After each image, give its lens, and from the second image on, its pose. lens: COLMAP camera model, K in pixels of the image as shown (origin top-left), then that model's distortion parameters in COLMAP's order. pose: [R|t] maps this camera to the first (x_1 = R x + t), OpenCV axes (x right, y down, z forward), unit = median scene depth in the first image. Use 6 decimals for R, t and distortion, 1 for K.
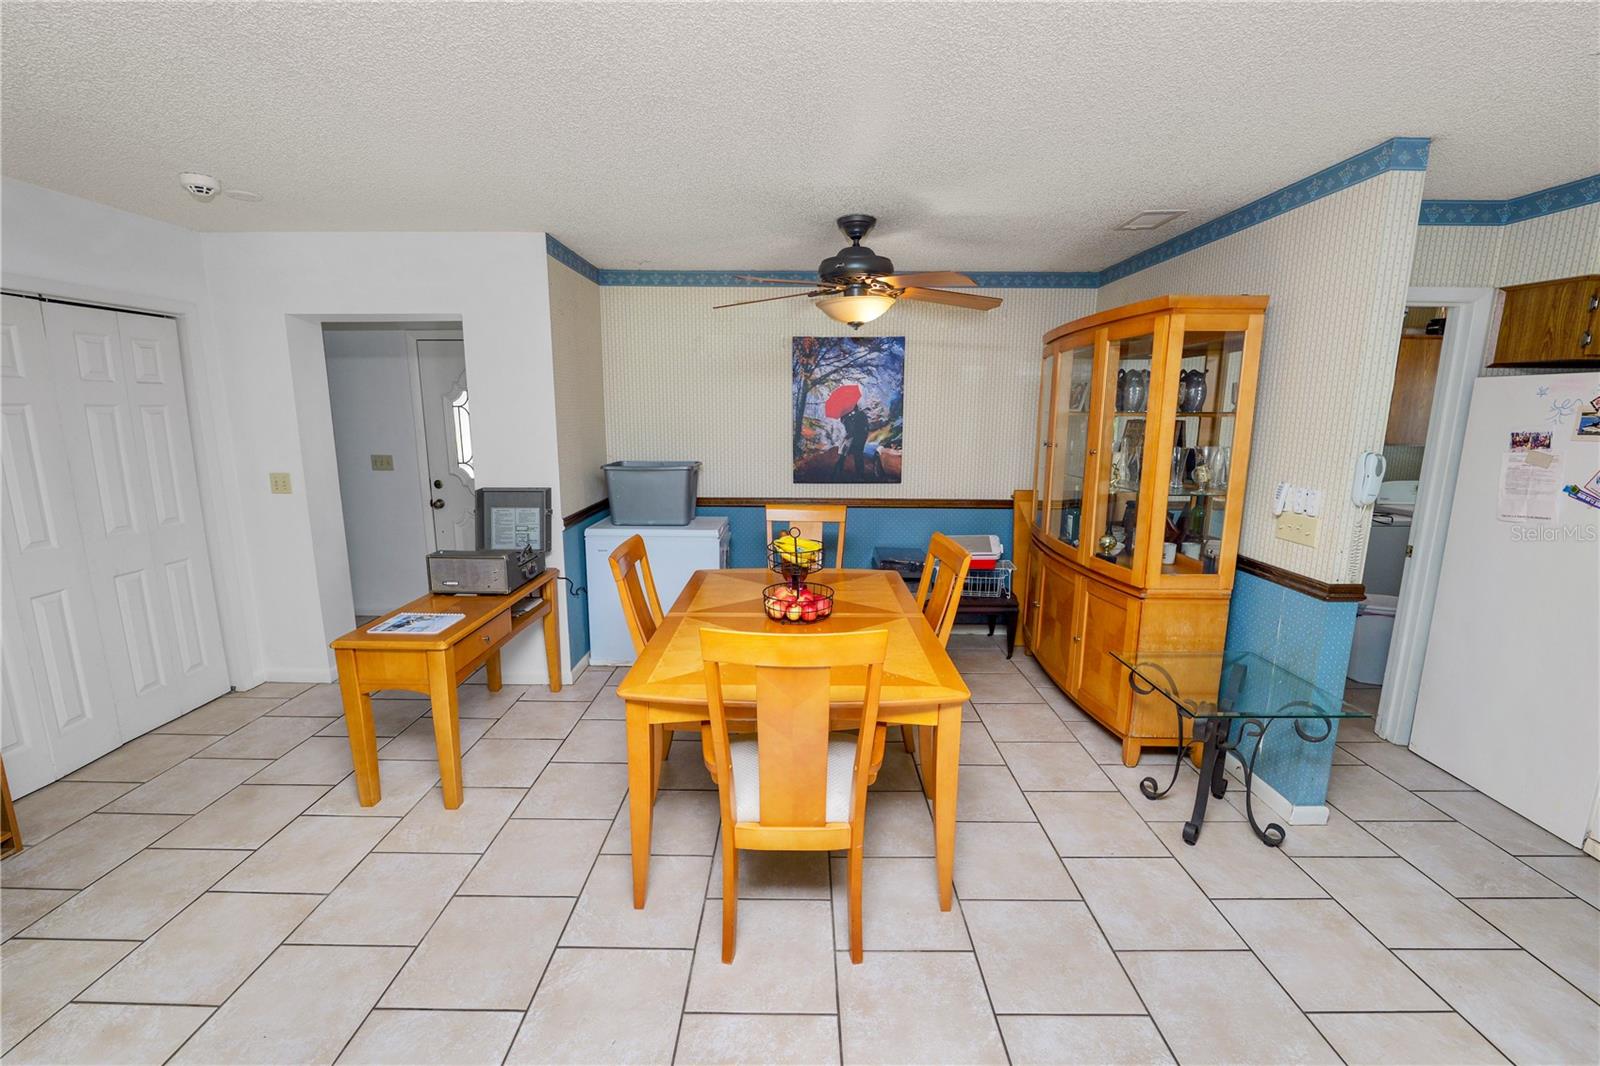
lens RADIAL K [[651.4, 0, 800.4], [0, 651.4, 525.0], [0, 0, 1]] dist [-0.014901, 0.002673]
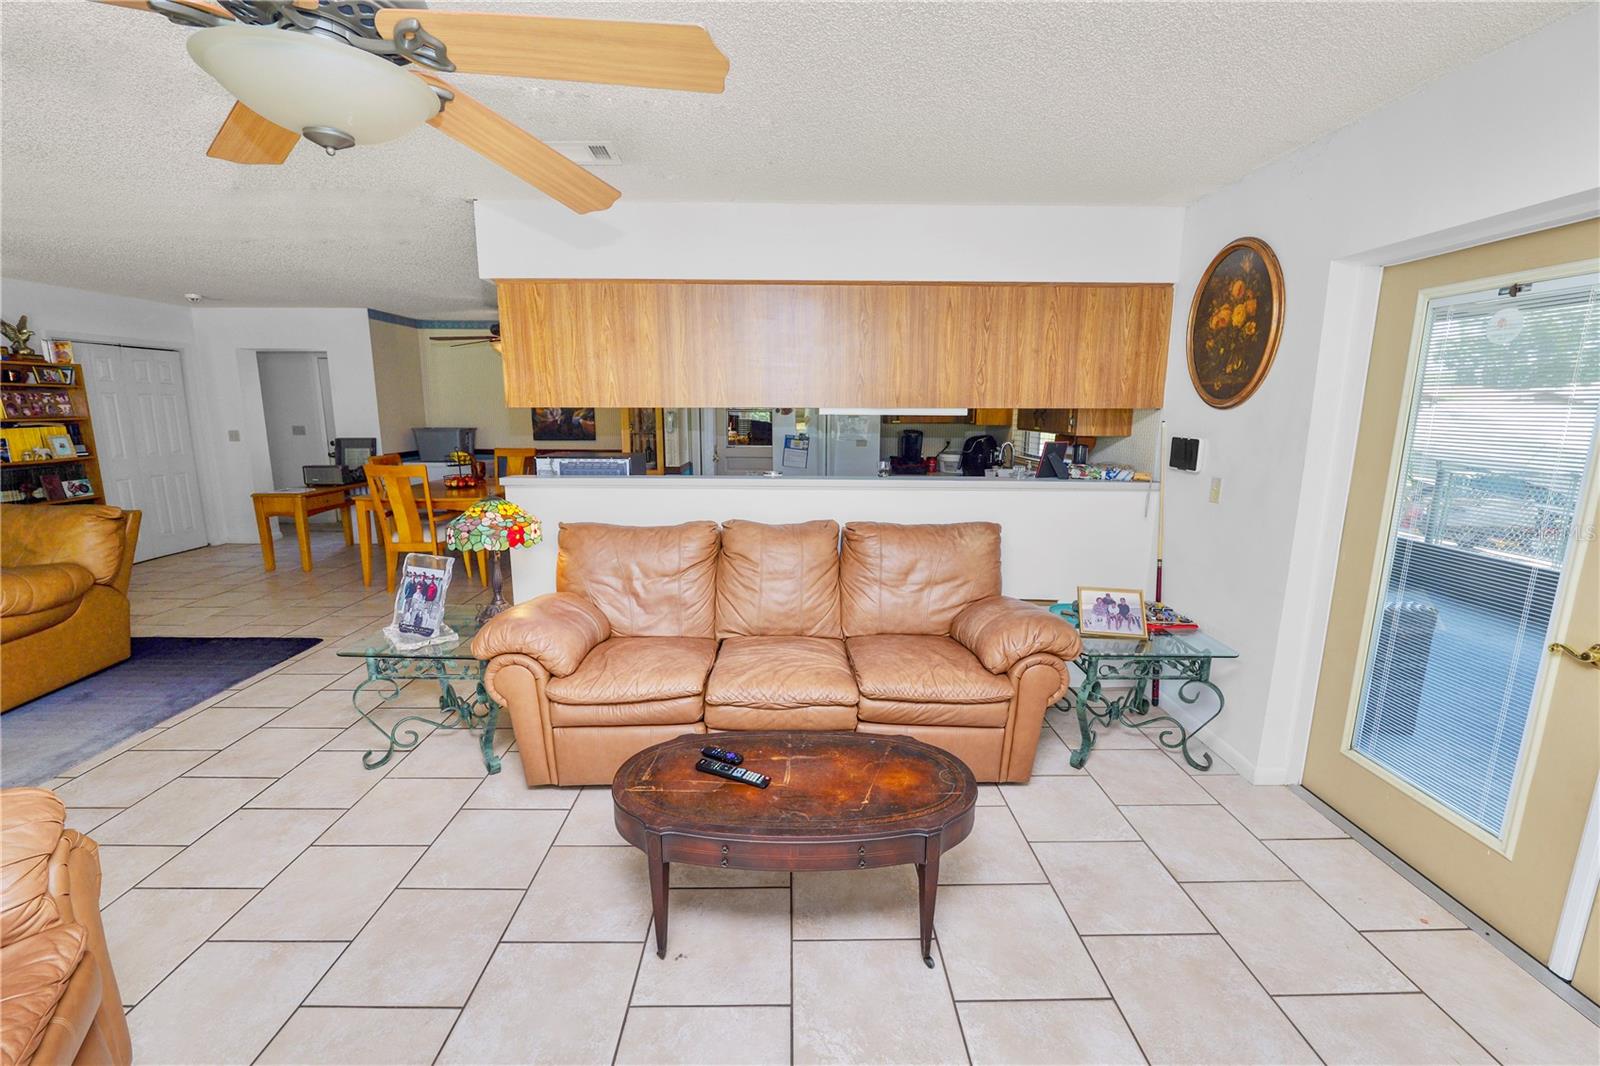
lens RADIAL K [[651.4, 0, 800.4], [0, 651.4, 525.0], [0, 0, 1]] dist [-0.014901, 0.002673]
pose [[0.999777, -0.003501, 0.020821, 0.705129], [0.003441, 0.999990, 0.002908, 0.169060], [-0.020831, -0.002836, 0.999779, -0.801931]]
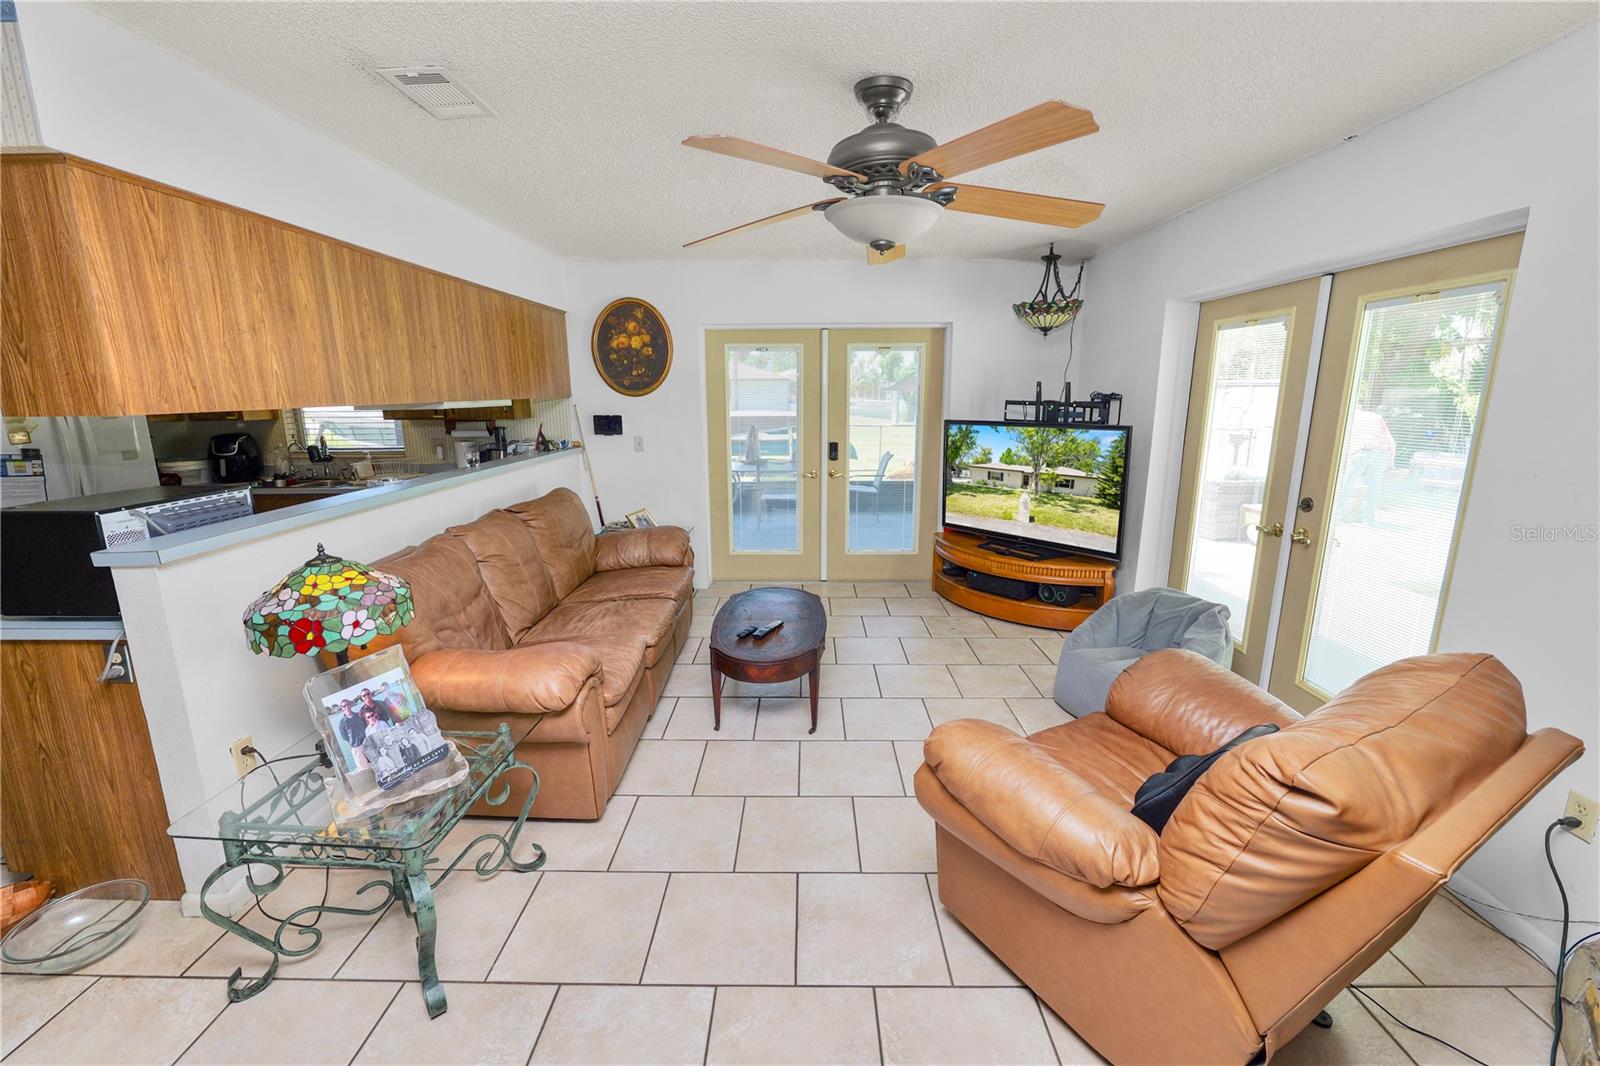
lens RADIAL K [[651.9, 0, 798.3], [0, 651.9, 527.7], [0, 0, 1]] dist [-0.013970, 0.001444]
pose [[0.008606, -0.211457, 0.977349, -0.014398], [0.180856, 0.961596, 0.206456, 0.090438], [-0.983472, 0.174983, 0.046519, -0.438454]]
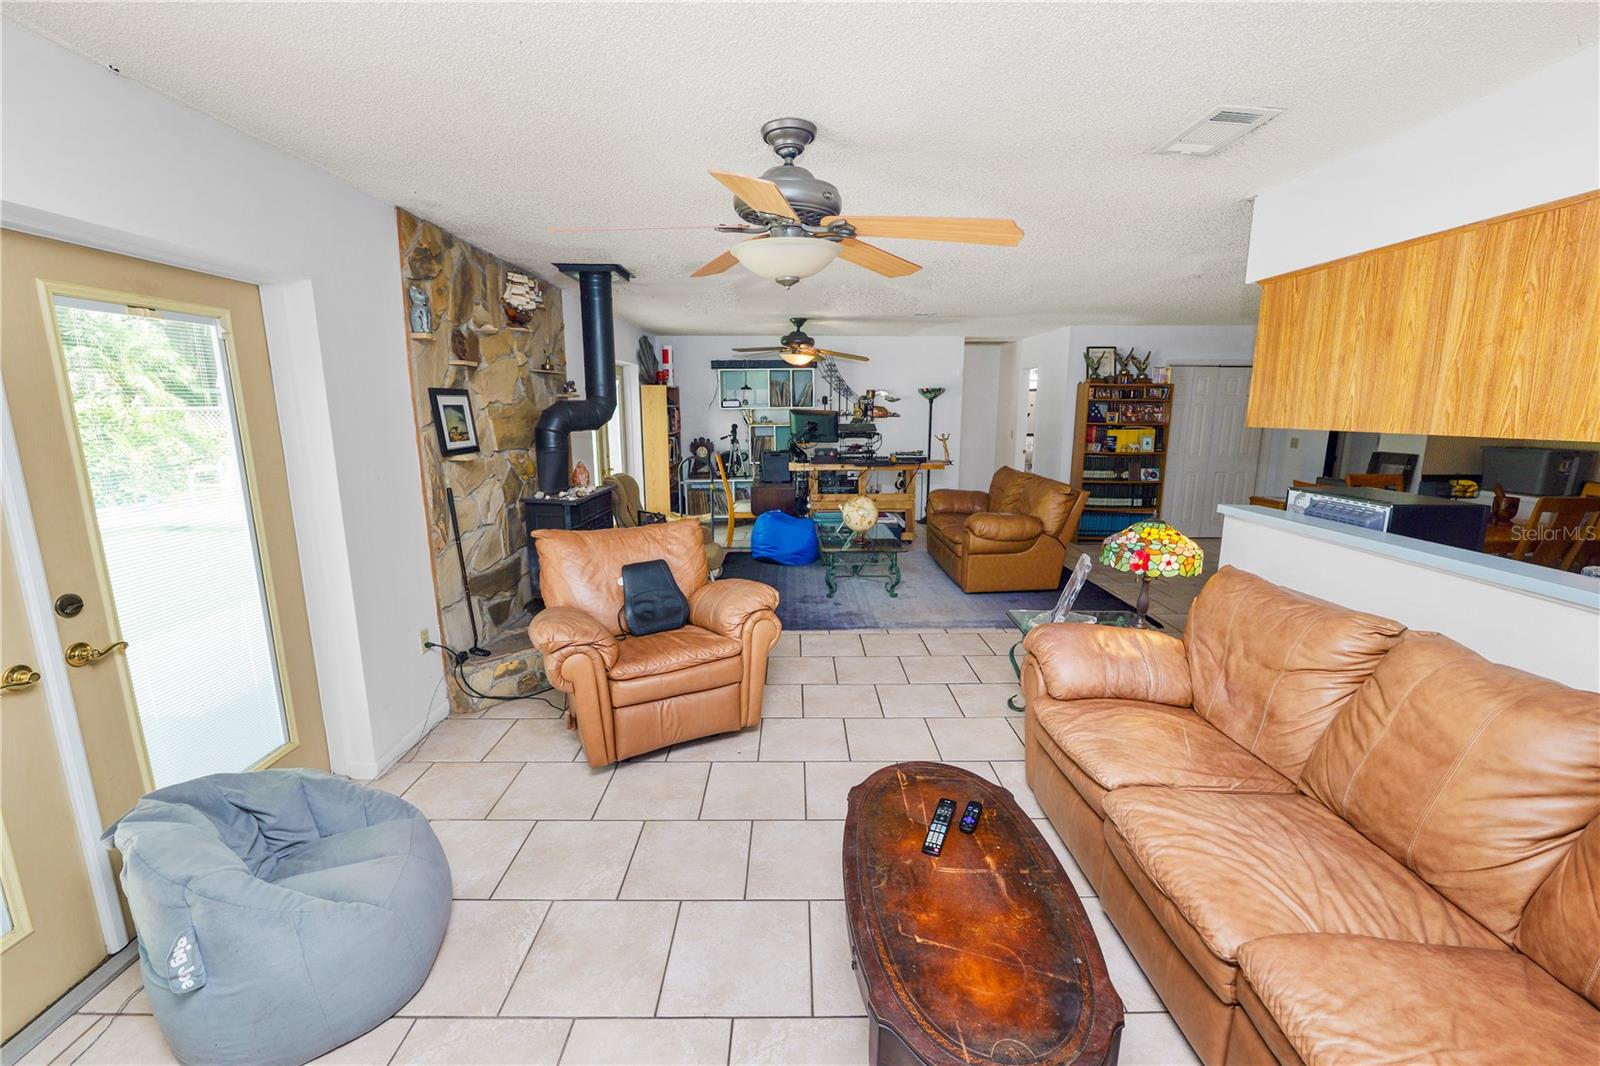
lens RADIAL K [[651.9, 0, 798.3], [0, 651.9, 527.7], [0, 0, 1]] dist [-0.013970, 0.001444]
pose [[0.011180, 0.179017, -0.983783, 1.044707], [-0.176642, 0.968725, 0.174269, 0.097362], [0.984212, 0.171829, 0.042452, -0.494200]]
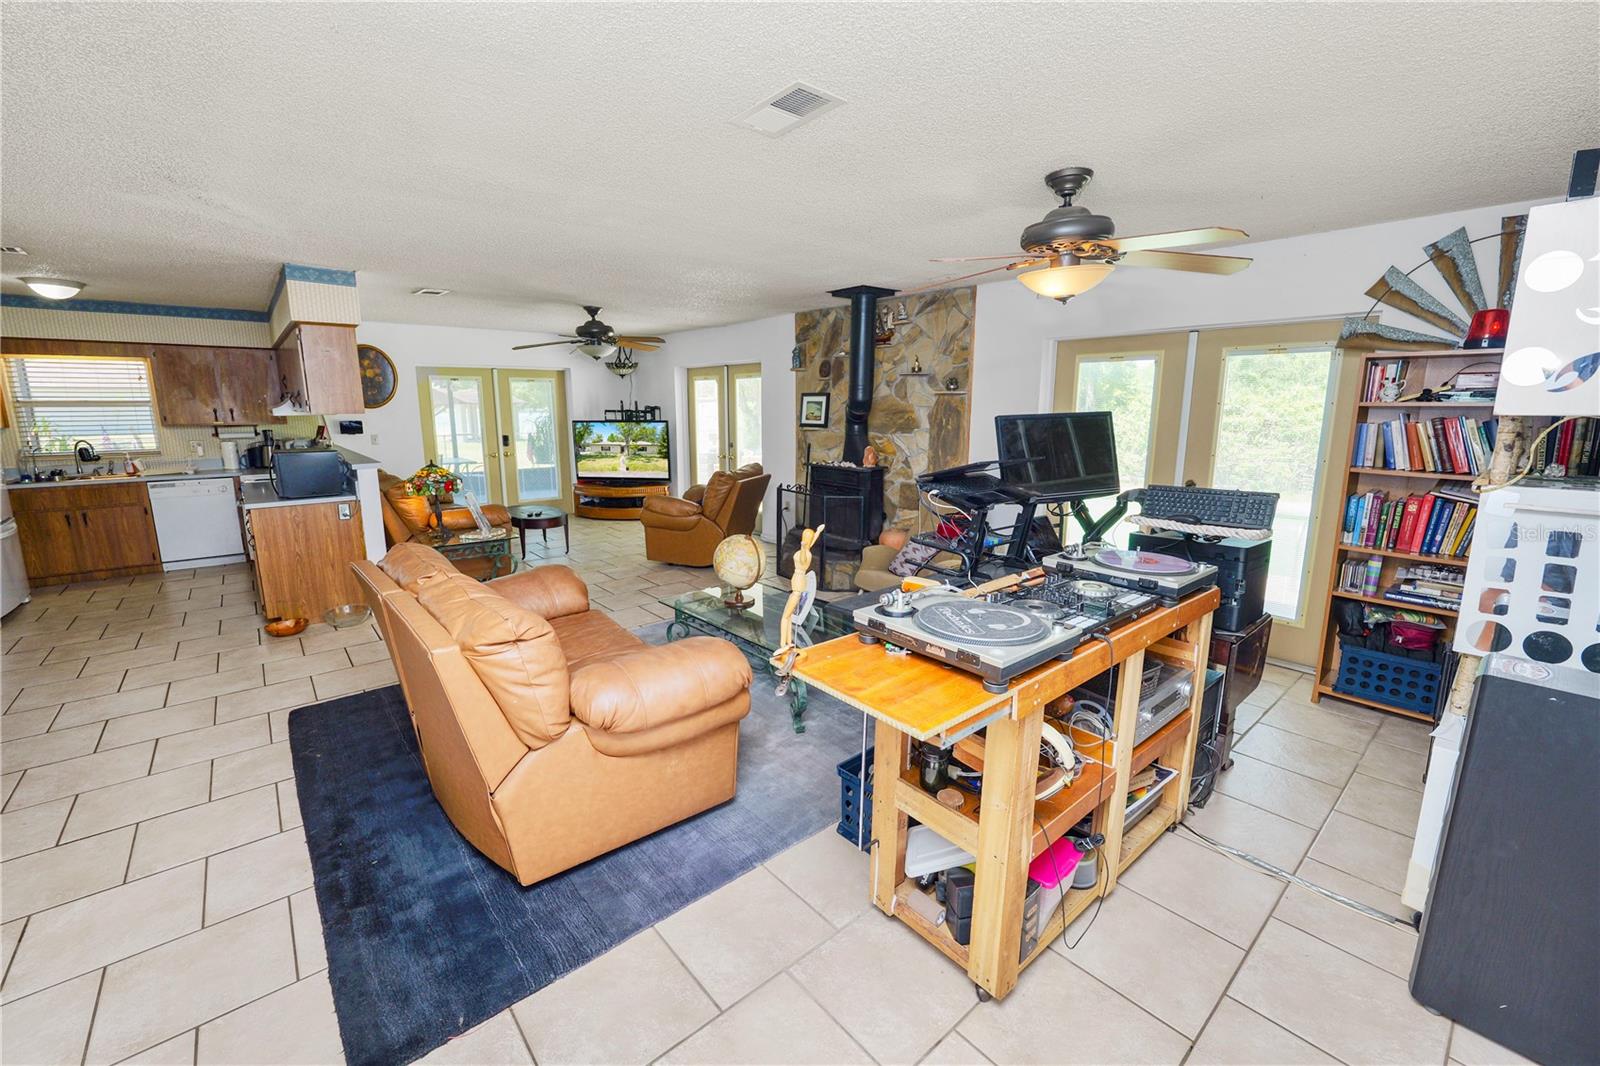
lens RADIAL K [[651.9, 0, 798.3], [0, 651.9, 527.7], [0, 0, 1]] dist [-0.013970, 0.001444]
pose [[-0.650185, -0.149644, 0.744893, -0.940679], [0.128705, 0.944550, 0.302094, -0.022701], [-0.748796, 0.292288, -0.594872, 0.130779]]
